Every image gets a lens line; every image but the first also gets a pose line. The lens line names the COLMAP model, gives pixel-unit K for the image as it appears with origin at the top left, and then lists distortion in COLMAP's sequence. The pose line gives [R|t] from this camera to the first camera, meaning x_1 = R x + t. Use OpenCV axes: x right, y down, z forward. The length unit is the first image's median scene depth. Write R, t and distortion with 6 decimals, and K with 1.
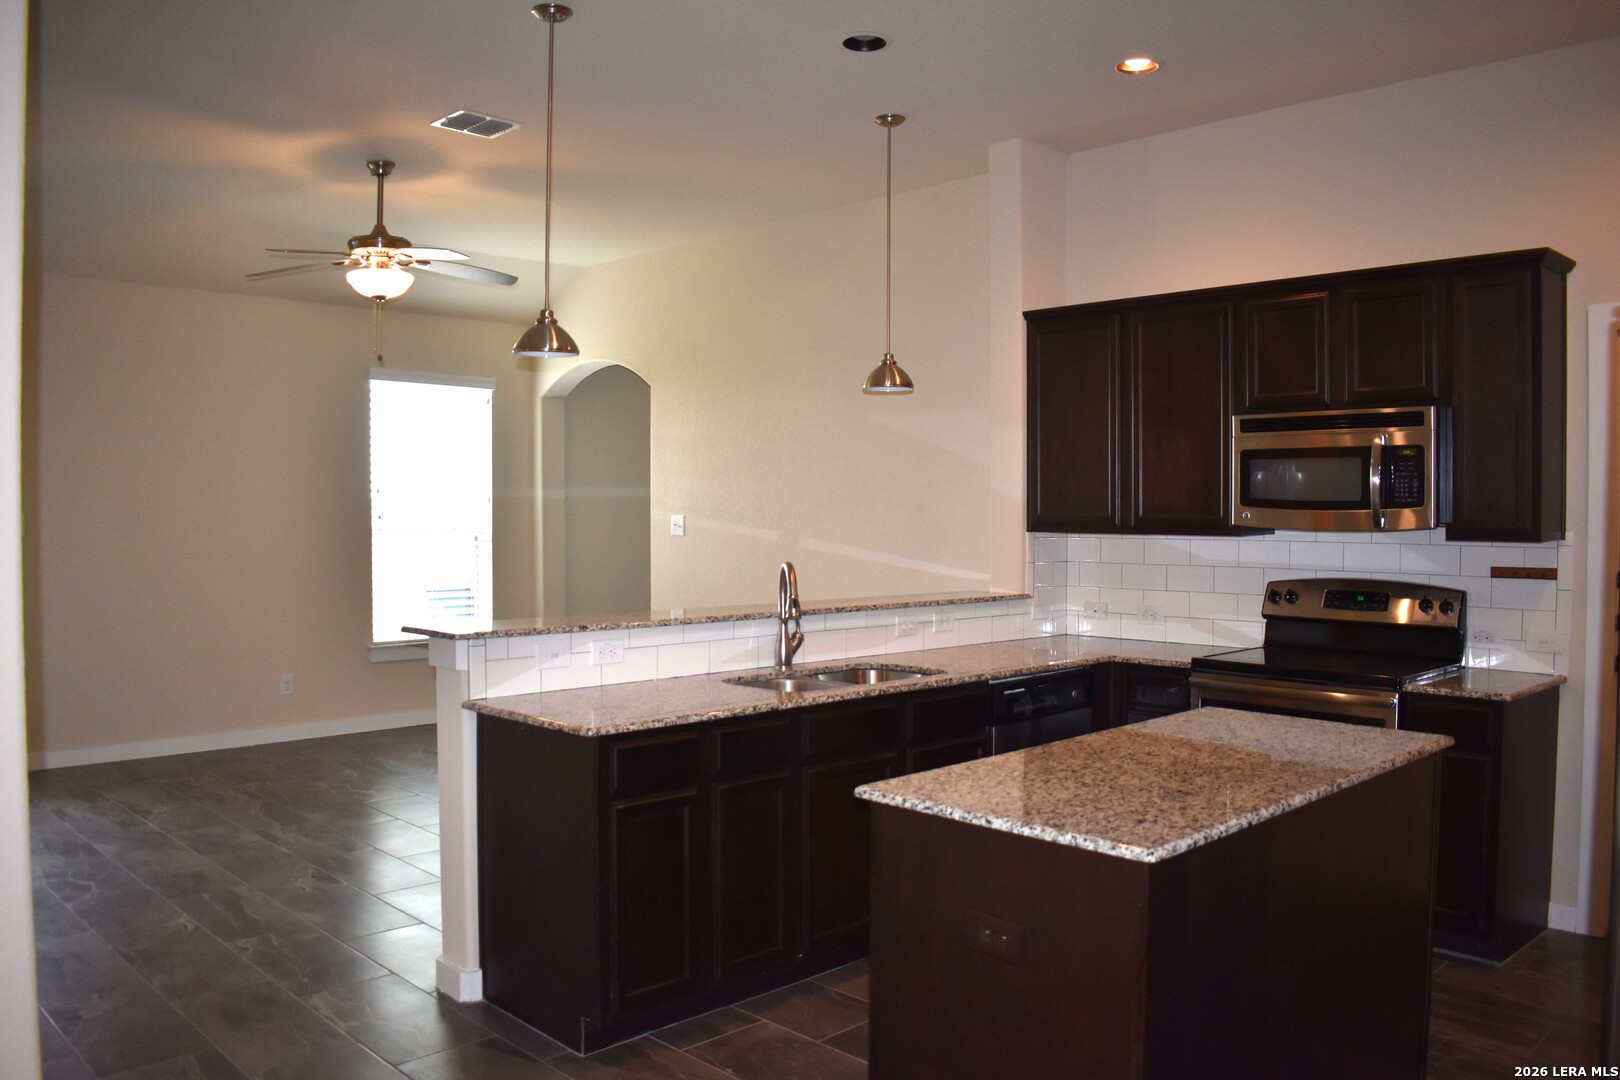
lens RADIAL K [[1268.9, 0, 814.5], [0, 1268.9, 539.0], [0, 0, 1]] dist [-0.094162, 0.017303]
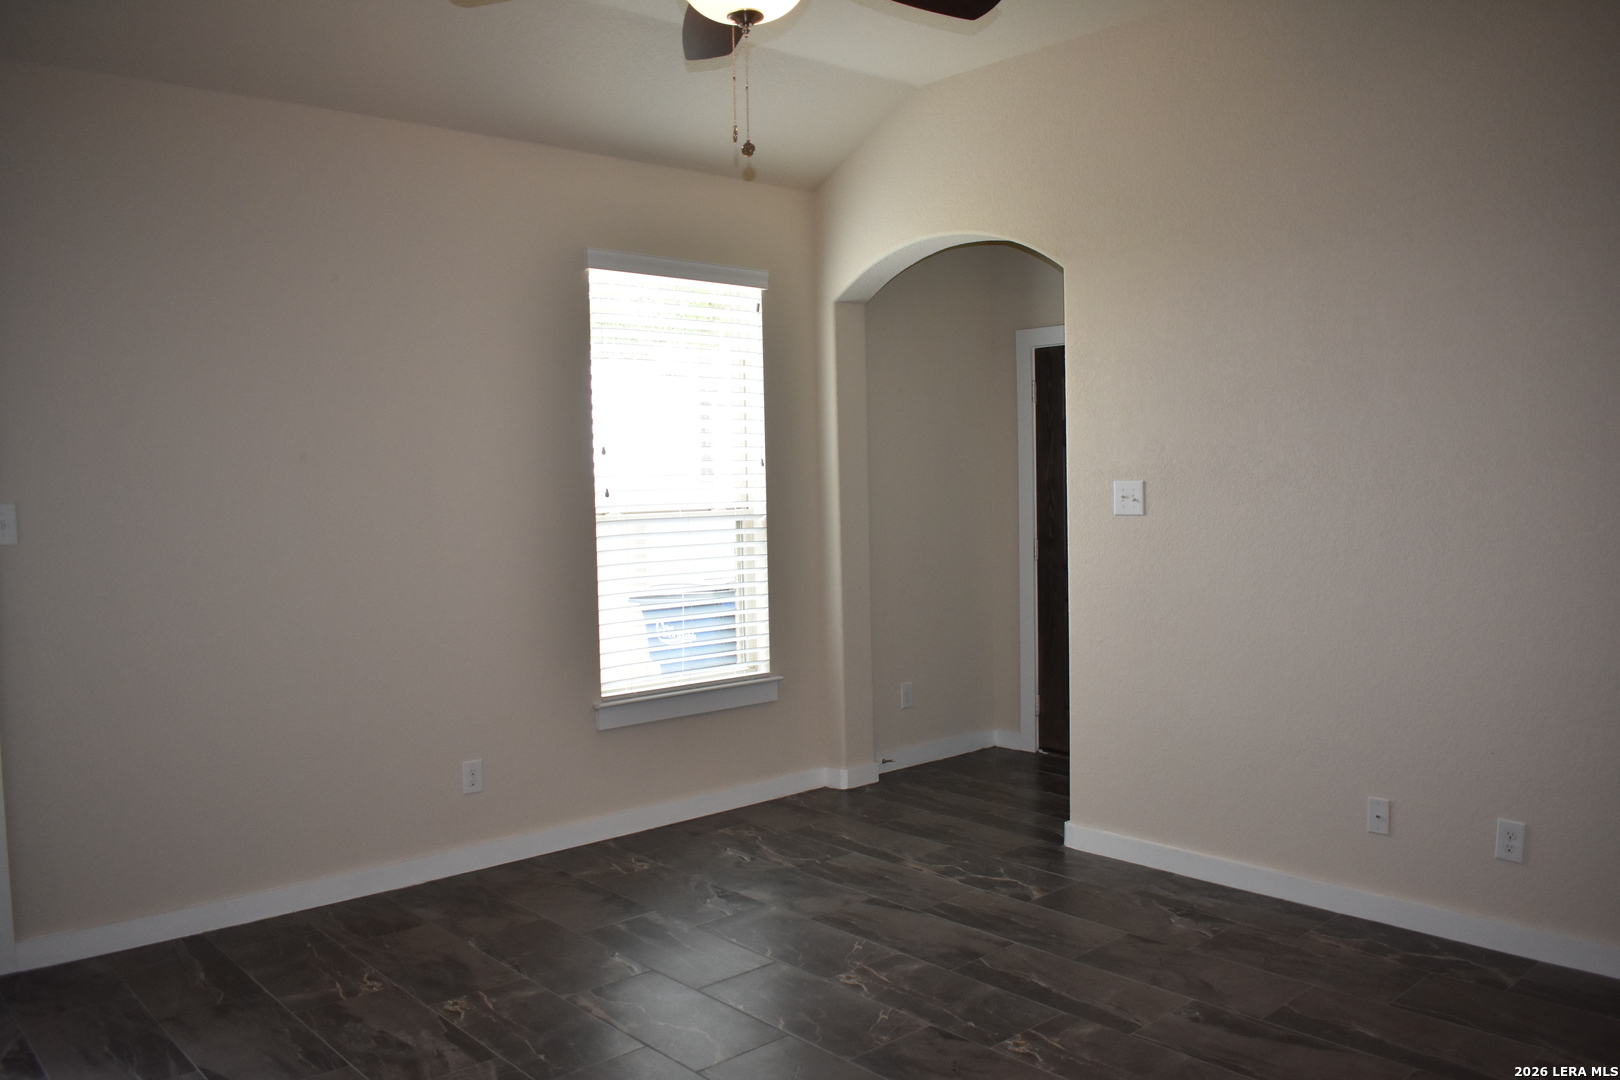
lens RADIAL K [[1268.9, 0, 813.3], [0, 1268.9, 540.9], [0, 0, 1]] dist [-0.094162, 0.017303]
pose [[0.999359, -0.018812, -0.030454, -0.394901], [0.019601, 0.999474, 0.025839, -0.014593], [0.029952, -0.026419, 0.999202, 0.668623]]
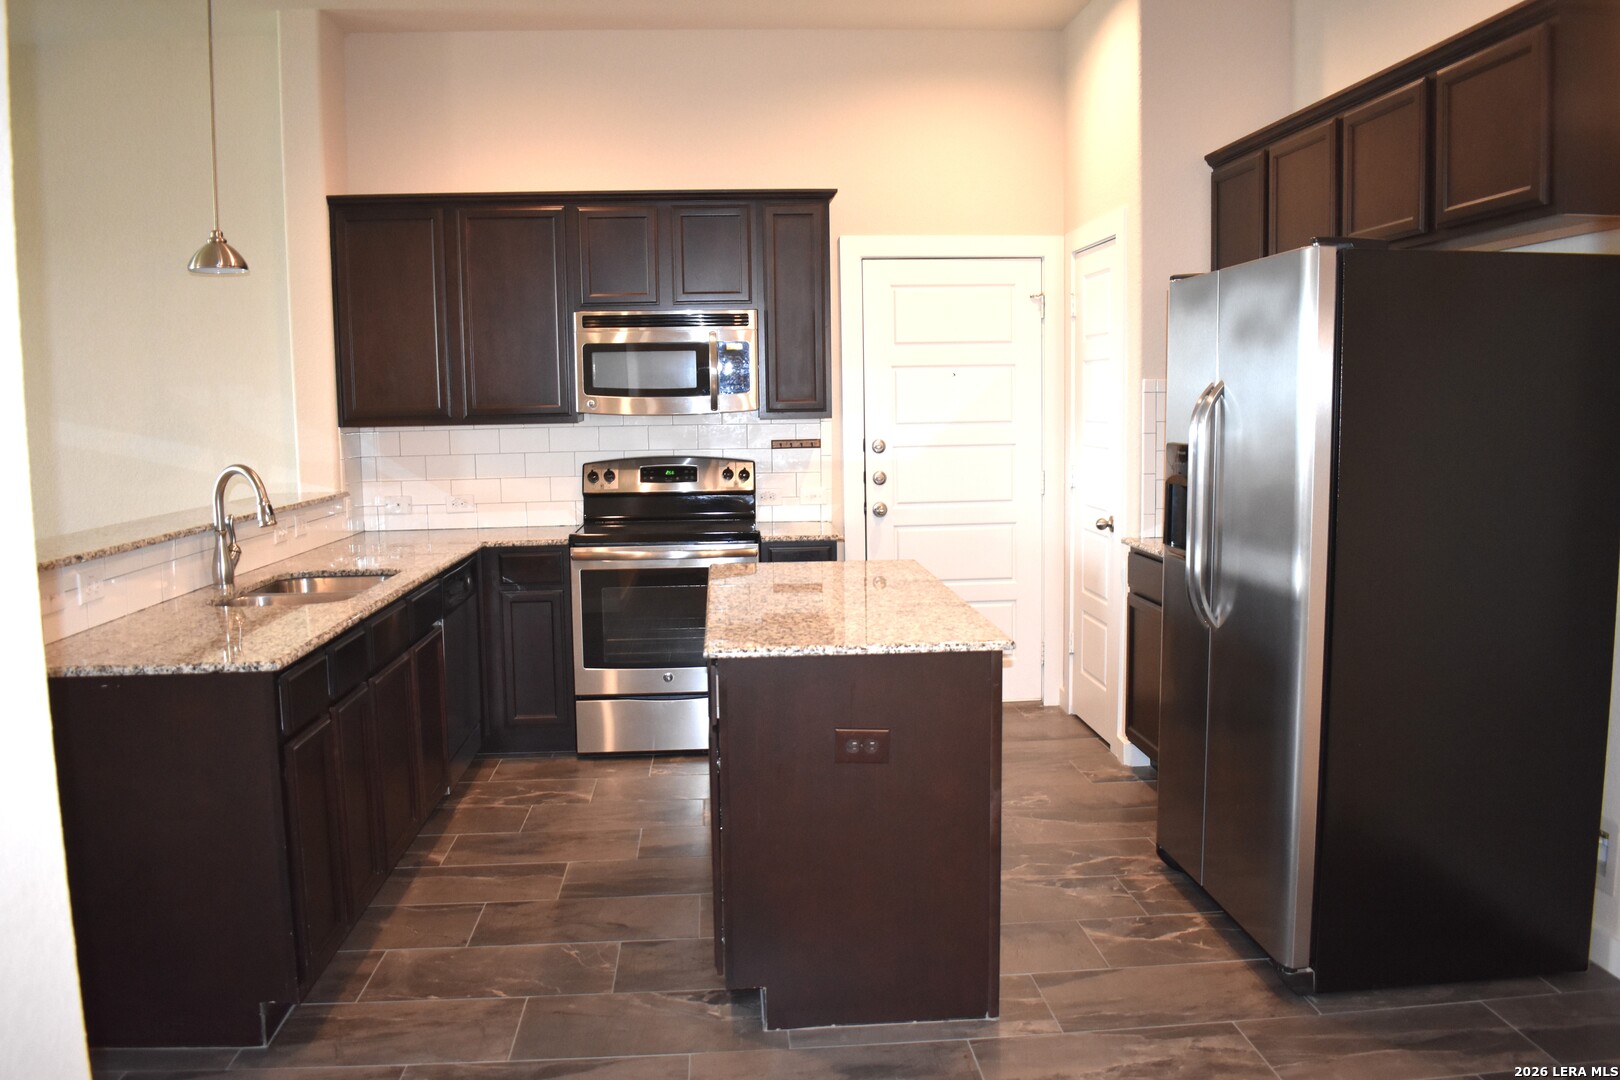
lens RADIAL K [[1268.9, 0, 807.5], [0, 1268.9, 539.2], [0, 0, 1]] dist [-0.094162, 0.017303]
pose [[0.644902, -0.095135, 0.758321, -0.389481], [0.035838, 0.994895, 0.094337, 0.002092], [-0.763424, -0.033661, 0.645019, 0.130446]]
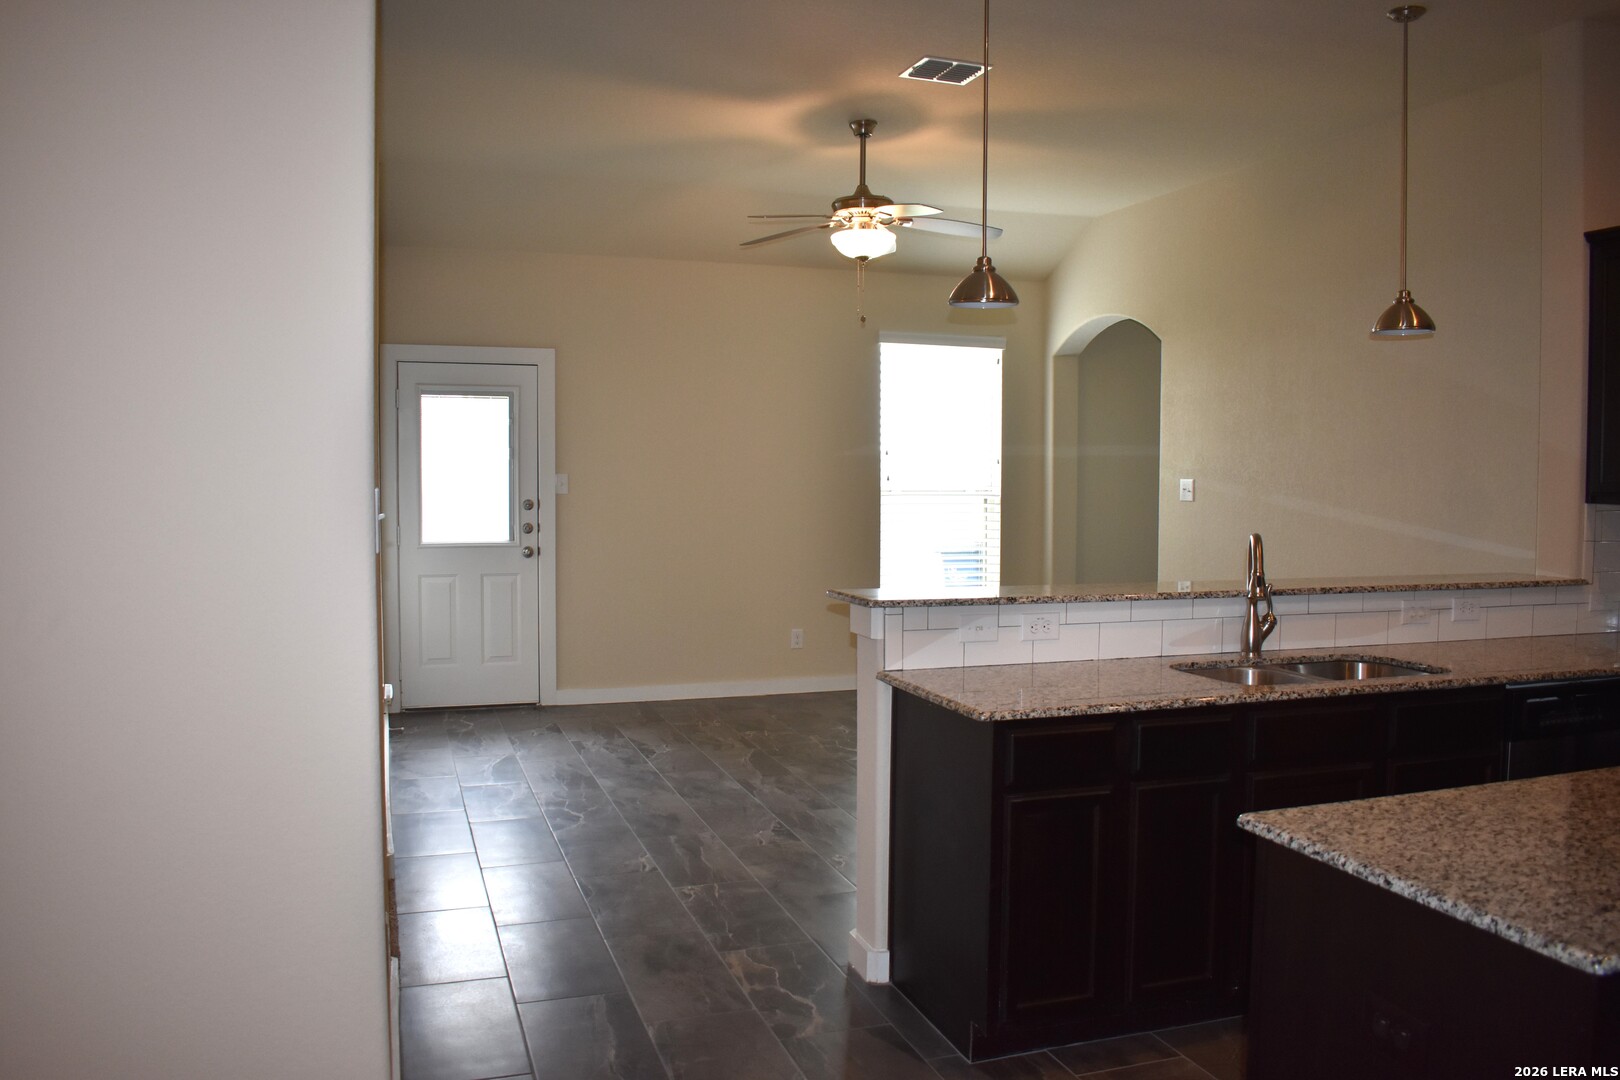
lens RADIAL K [[1268.9, 0, 812.6], [0, 1268.9, 538.5], [0, 0, 1]] dist [-0.094162, 0.017303]
pose [[0.902558, 0.026127, -0.429774, 0.068084], [-0.013651, 0.999392, 0.032088, -0.001881], [0.430351, -0.023094, 0.902366, 0.085935]]
